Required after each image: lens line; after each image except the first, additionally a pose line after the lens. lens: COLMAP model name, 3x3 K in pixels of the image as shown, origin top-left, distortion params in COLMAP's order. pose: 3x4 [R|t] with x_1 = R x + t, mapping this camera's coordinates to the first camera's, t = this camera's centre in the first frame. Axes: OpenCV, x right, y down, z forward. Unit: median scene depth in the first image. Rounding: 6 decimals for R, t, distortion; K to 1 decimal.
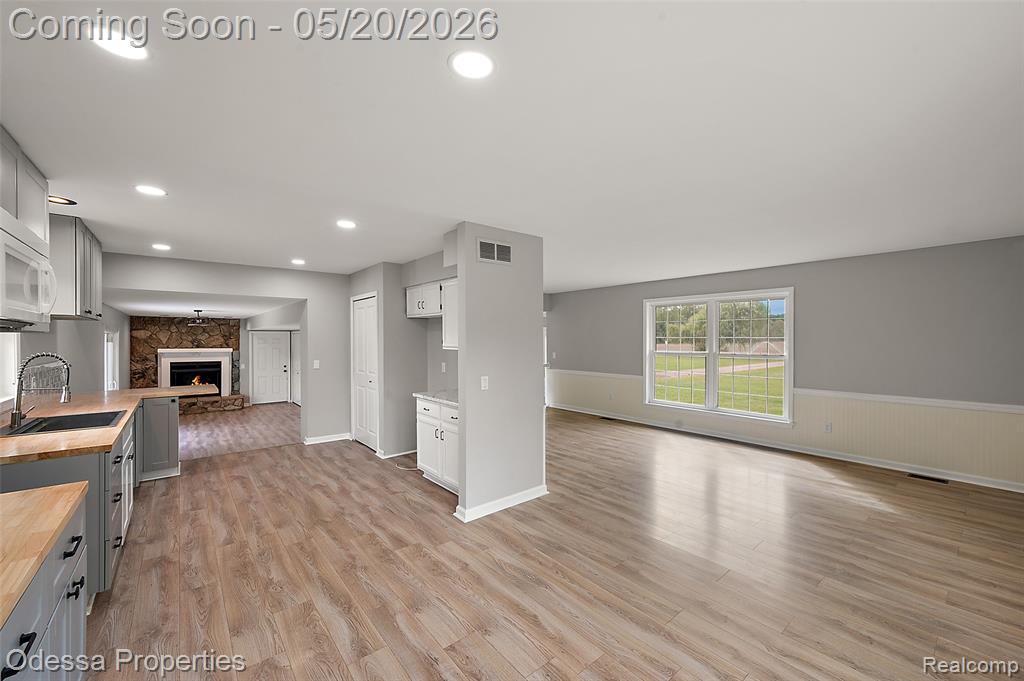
lens RADIAL K [[400.2, 0, 512.0], [0, 400.2, 340.5], [0, 0, 1]] dist [-0.000516, 0.000014]
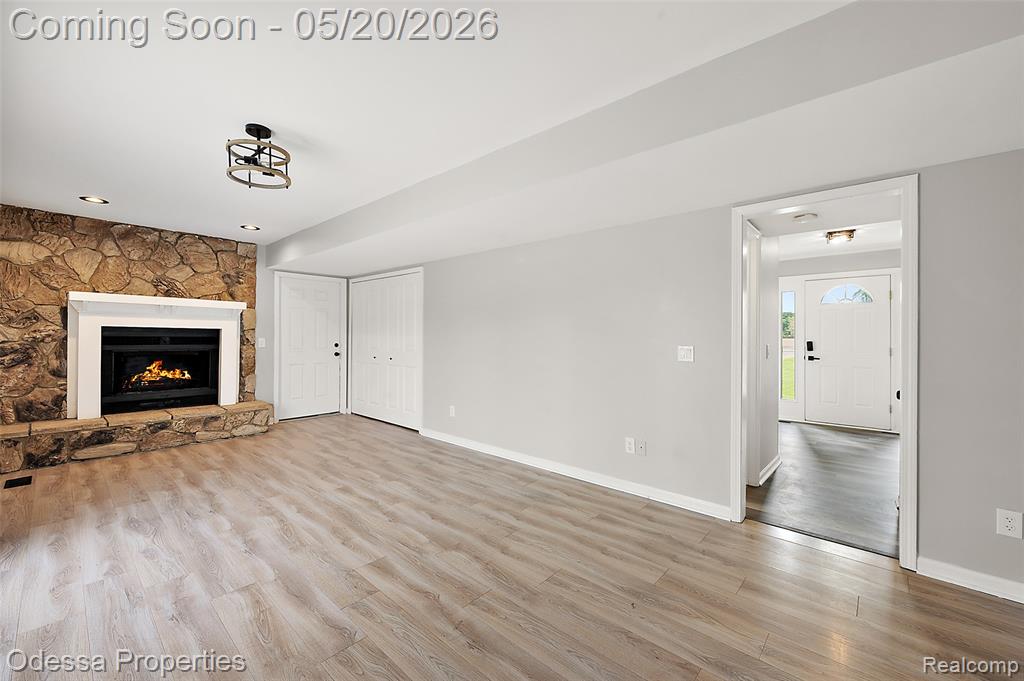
lens RADIAL K [[408.4, 0, 515.3], [0, 408.4, 337.0], [0, 0, 1]] dist [0.001453, 0.000471]
pose [[0.988641, 0.010397, 0.149938, -1.196235], [-0.010208, 0.999946, -0.002031, 0.150497], [-0.149951, 0.000477, 0.988693, 1.249313]]
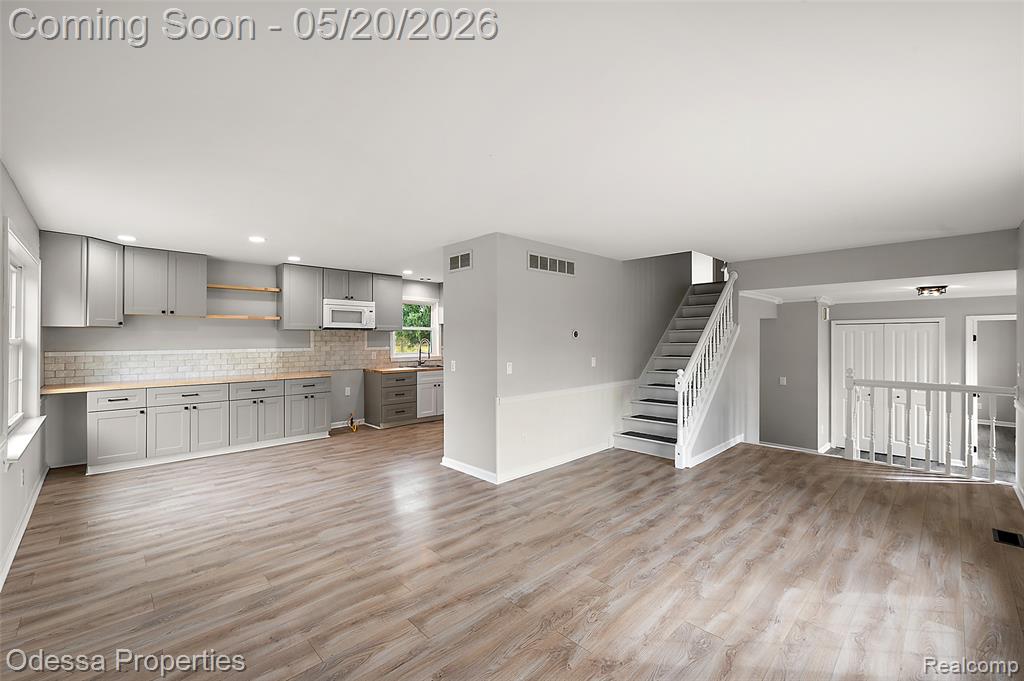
lens RADIAL K [[426.1, 0, 512.0], [0, 426.1, 340.5], [0, 0, 1]] dist [0.001923, 0.000043]
pose [[0.087330, 0.008619, -0.996142, 1.062392], [-0.005807, 0.999950, 0.008143, 0.009487], [0.996162, 0.005073, 0.087376, 0.862573]]
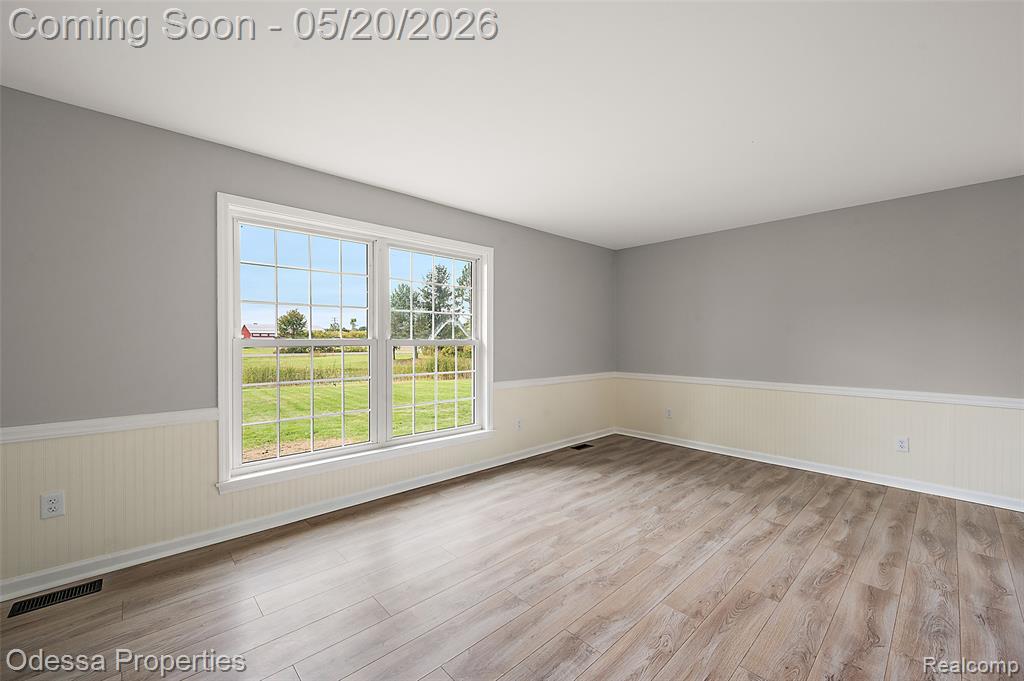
lens RADIAL K [[409.4, 0, 511.3], [0, 409.4, 339.6], [0, 0, 1]] dist [0.001368, 0.000409]
pose [[-0.065063, 0.003526, 0.997875, -0.084909], [0.000258, 0.999994, -0.003517, 0.050379], [-0.997881, 0.000029, -0.065064, 1.270260]]
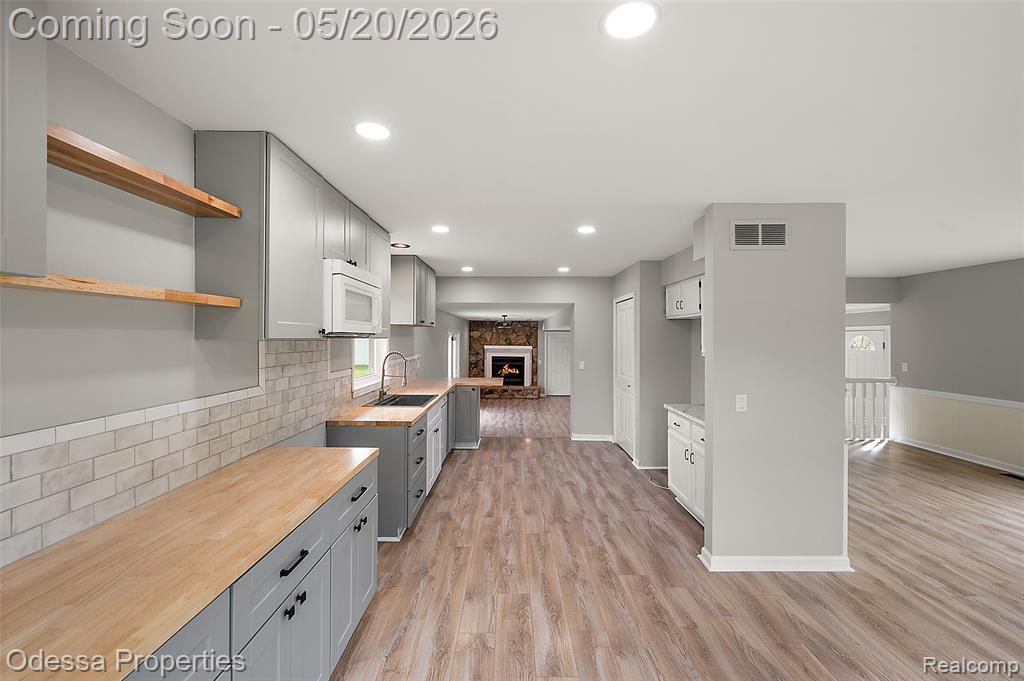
lens RADIAL K [[414.2, 0, 513.6], [0, 414.2, 336.6], [0, 0, 1]] dist [0.000883, 0.000035]
pose [[0.771875, 0.005472, -0.635751, 0.084401], [-0.008587, 0.999961, -0.001819, -0.015038], [0.635716, 0.006863, 0.771892, 0.067693]]
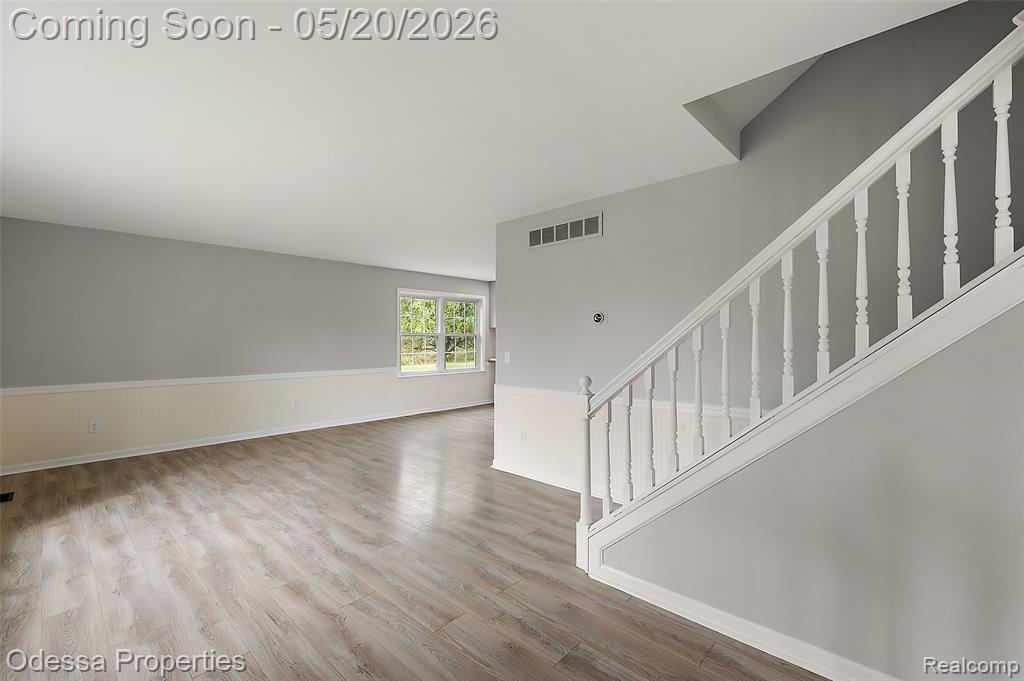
lens RADIAL K [[442.5, 0, 512.4], [0, 442.5, 339.1], [0, 0, 1]] dist [0.000299, -0.000231]
pose [[-0.991135, 0.003774, -0.132803, 0.173772], [0.003498, 0.999991, 0.002312, 0.039887], [0.132810, 0.001827, -0.991140, 1.973534]]
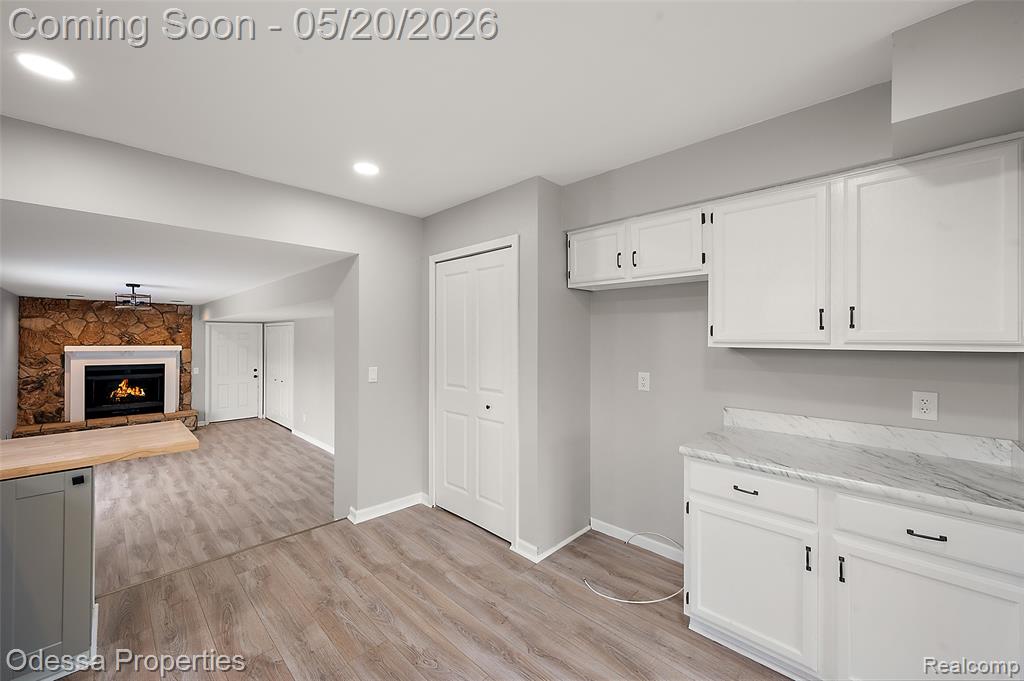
lens RADIAL K [[400.5, 0, 510.2], [0, 400.5, 338.0], [0, 0, 1]] dist [0.001955, 0.000100]
pose [[0.994809, 0.005991, 0.101583, -0.488367], [-0.005488, 0.999971, -0.005230, 0.015732], [-0.101612, 0.004645, 0.994813, 0.590549]]
